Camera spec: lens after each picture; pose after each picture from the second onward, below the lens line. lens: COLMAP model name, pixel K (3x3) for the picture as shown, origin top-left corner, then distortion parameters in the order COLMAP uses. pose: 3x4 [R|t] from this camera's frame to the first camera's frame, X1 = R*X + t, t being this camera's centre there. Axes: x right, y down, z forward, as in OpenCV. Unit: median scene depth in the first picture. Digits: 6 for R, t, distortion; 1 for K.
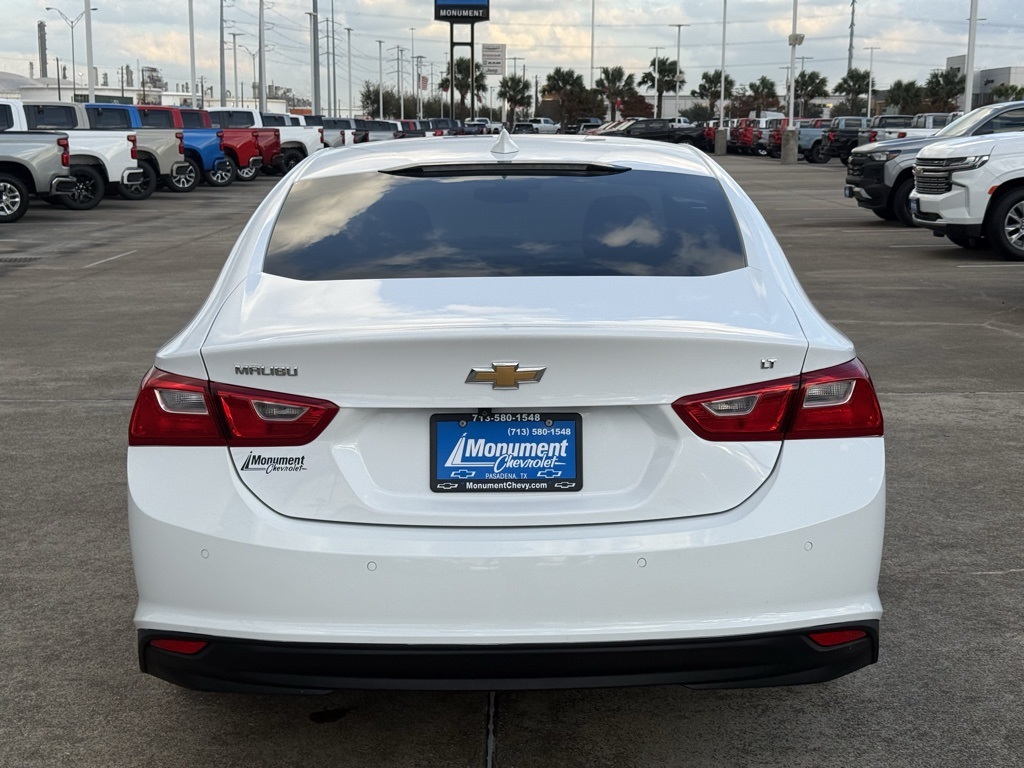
lens RADIAL K [[1441.7, 0, 515.9], [0, 1441.7, 361.3], [0, 0, 1]] dist [0.105339, 0.000000]
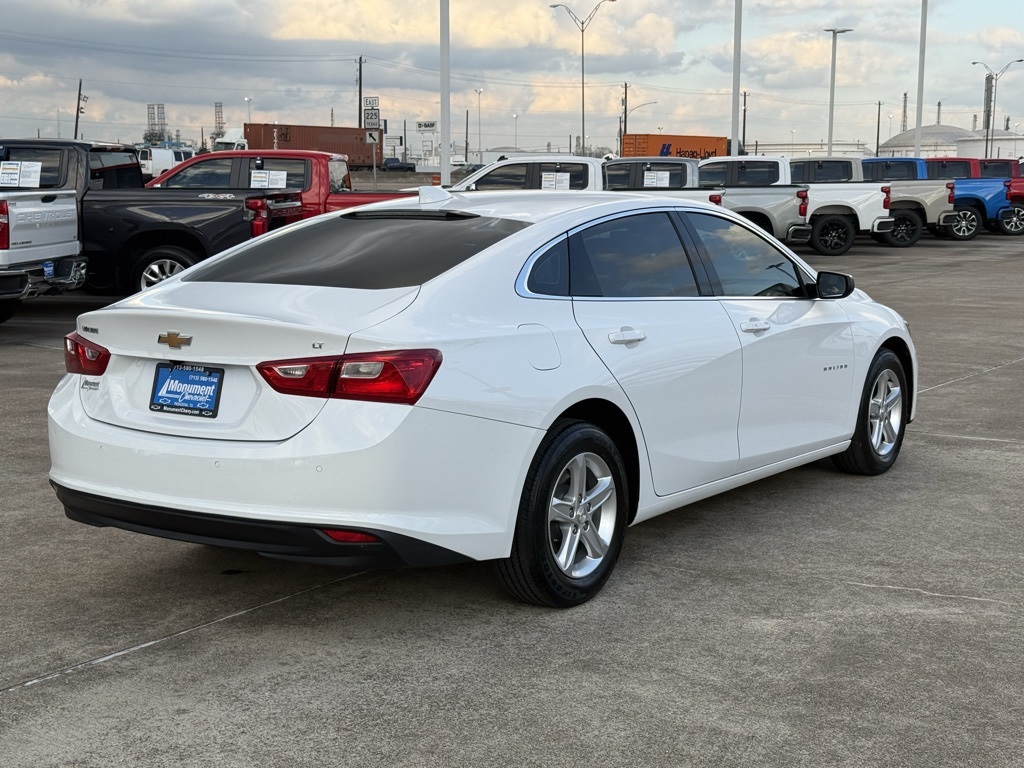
lens RADIAL K [[1441.7, 0, 540.2], [0, 1441.7, 373.1], [0, 0, 1]] dist [0.105339, 0.000000]
pose [[0.819934, 0.074485, -0.567592, 1.172278], [-0.089056, 0.996025, 0.002061, 0.006701], [0.565489, 0.048858, 0.823307, -0.089320]]
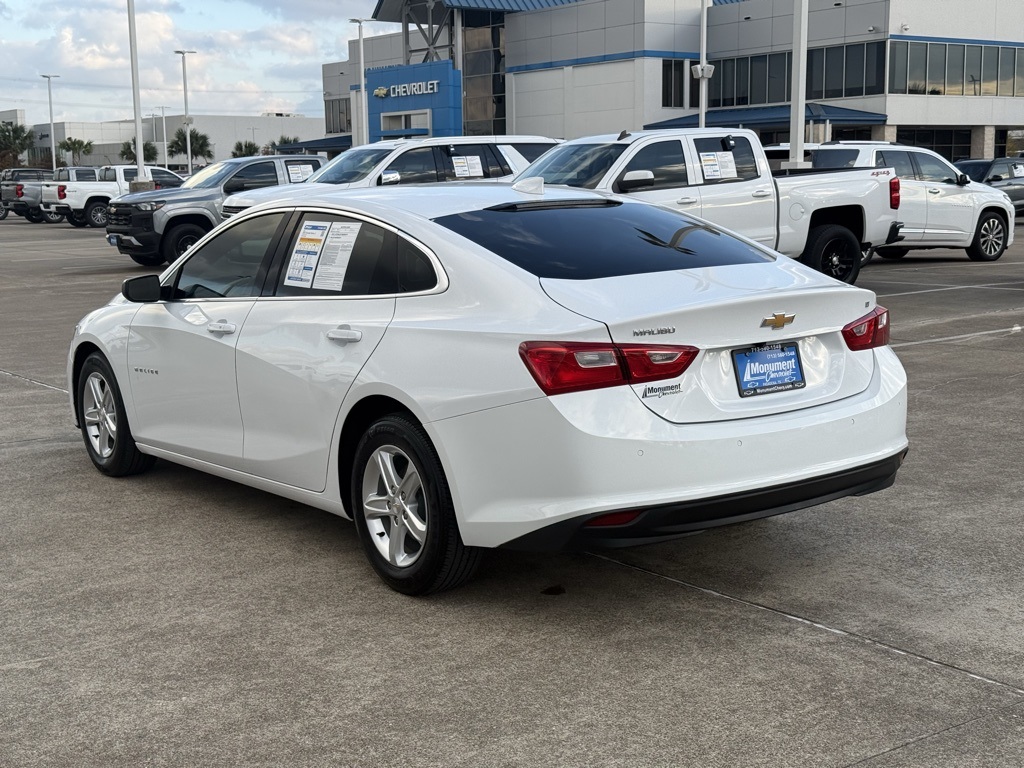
lens RADIAL K [[1441.7, 0, 509.8], [0, 1441.7, 374.2], [0, 0, 1]] dist [0.105339, 0.000000]
pose [[0.806430, -0.099439, 0.582909, -1.159878], [0.115162, 0.993295, 0.010125, 0.017760], [-0.580007, 0.058963, 0.812474, -0.157298]]
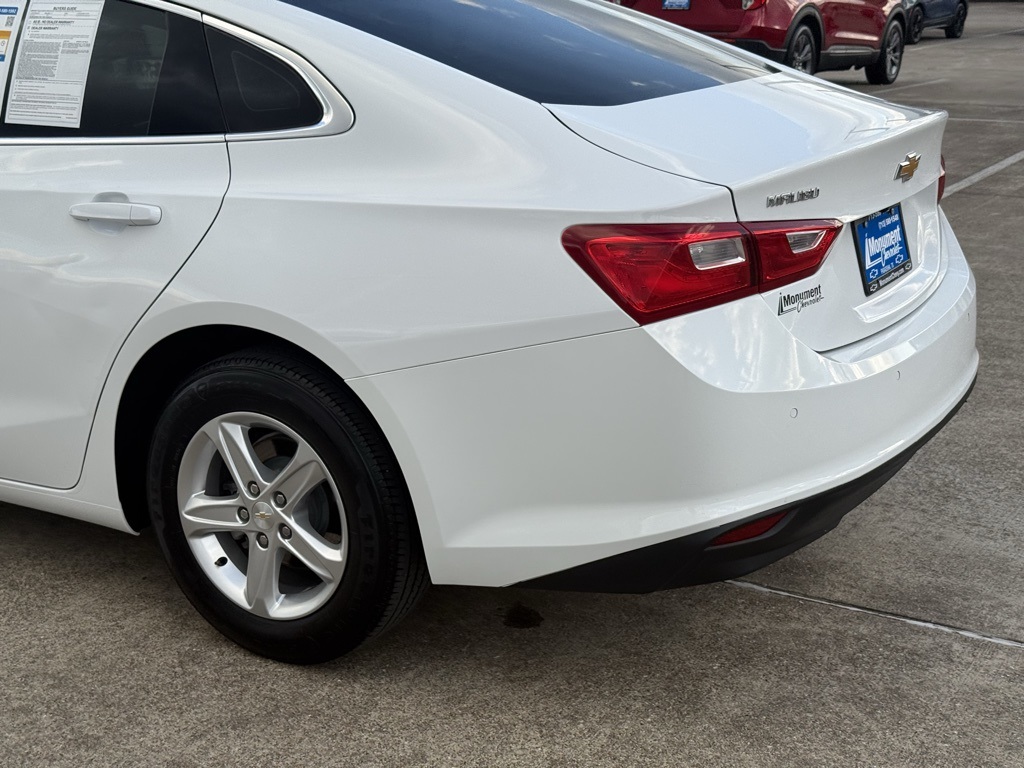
lens RADIAL K [[1441.7, 0, 515.5], [0, 1441.7, 393.2], [0, 0, 1]] dist [0.105339, 0.000000]
pose [[0.509116, -0.243614, 0.825502, -0.984068], [0.138945, 0.969790, 0.200503, -0.076006], [-0.849409, 0.012620, 0.527585, 0.653895]]
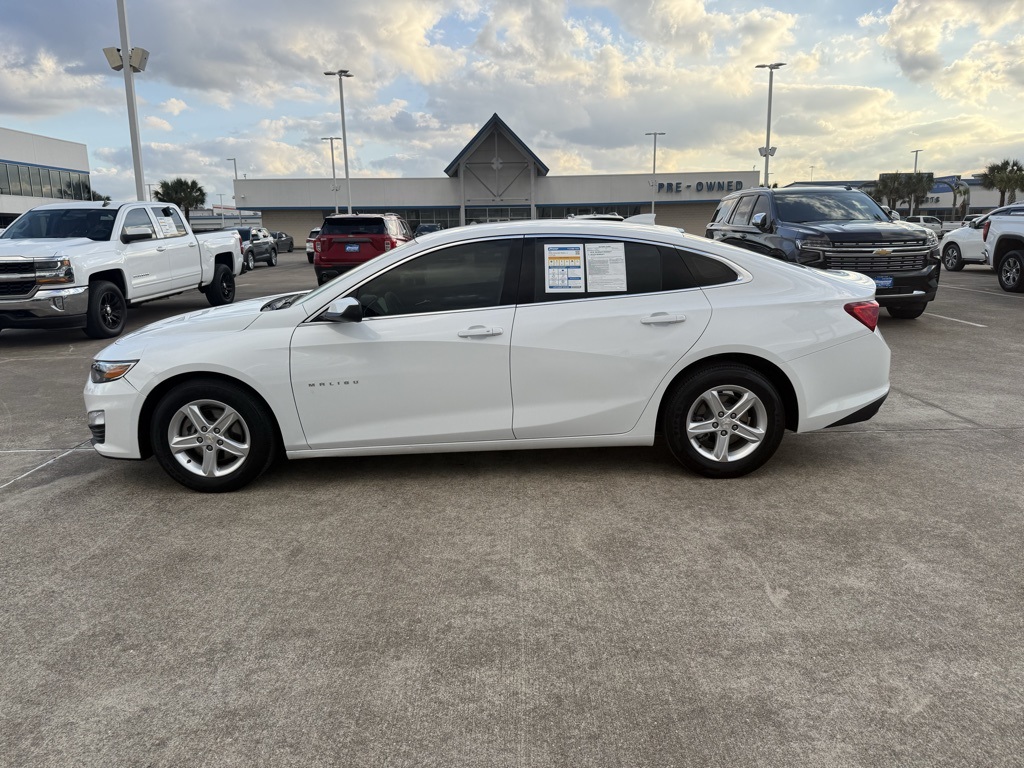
lens RADIAL K [[729.3, 0, 504.6], [0, 729.3, 378.4], [0, 0, 1]] dist [0.016606, -0.035487]
pose [[-0.001216, -0.205614, 0.978632, -1.576862], [0.177388, 0.963069, 0.202565, -0.246902], [-0.984140, 0.173844, 0.035302, 1.642389]]
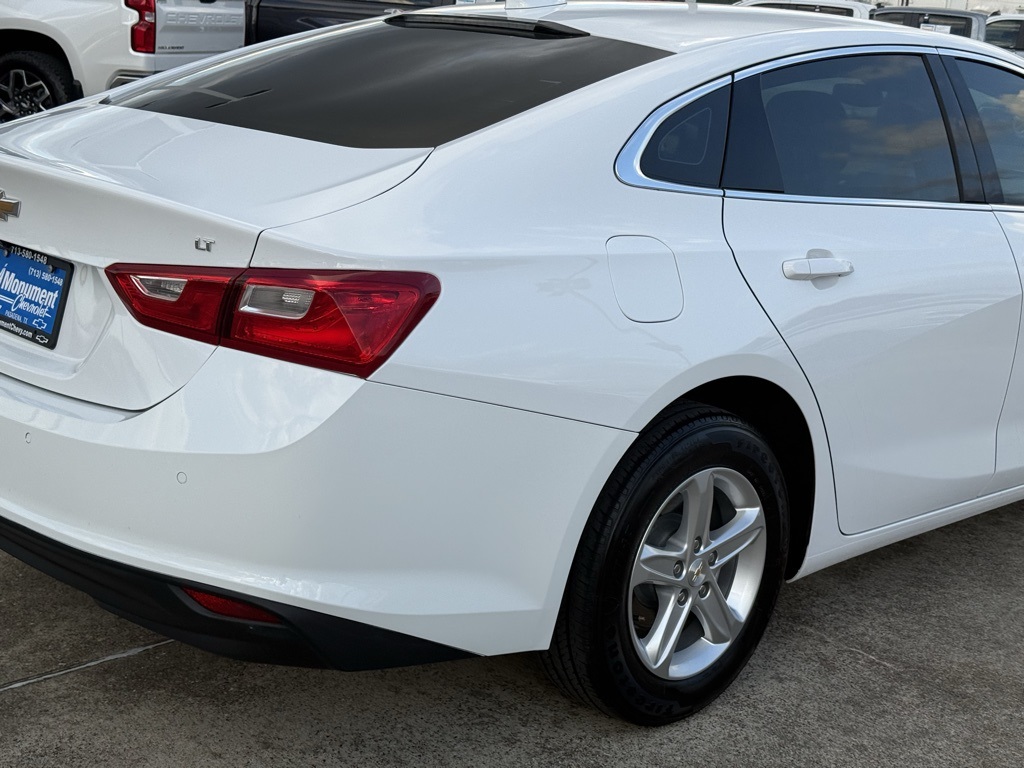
lens RADIAL K [[1441.7, 0, 548.1], [0, 1441.7, 358.1], [0, 0, 1]] dist [0.105339, 0.000000]
pose [[0.704568, 0.212889, -0.676951, 0.831533], [-0.183724, 0.976138, 0.115759, -0.061800], [0.685441, 0.042812, 0.726868, 0.538502]]
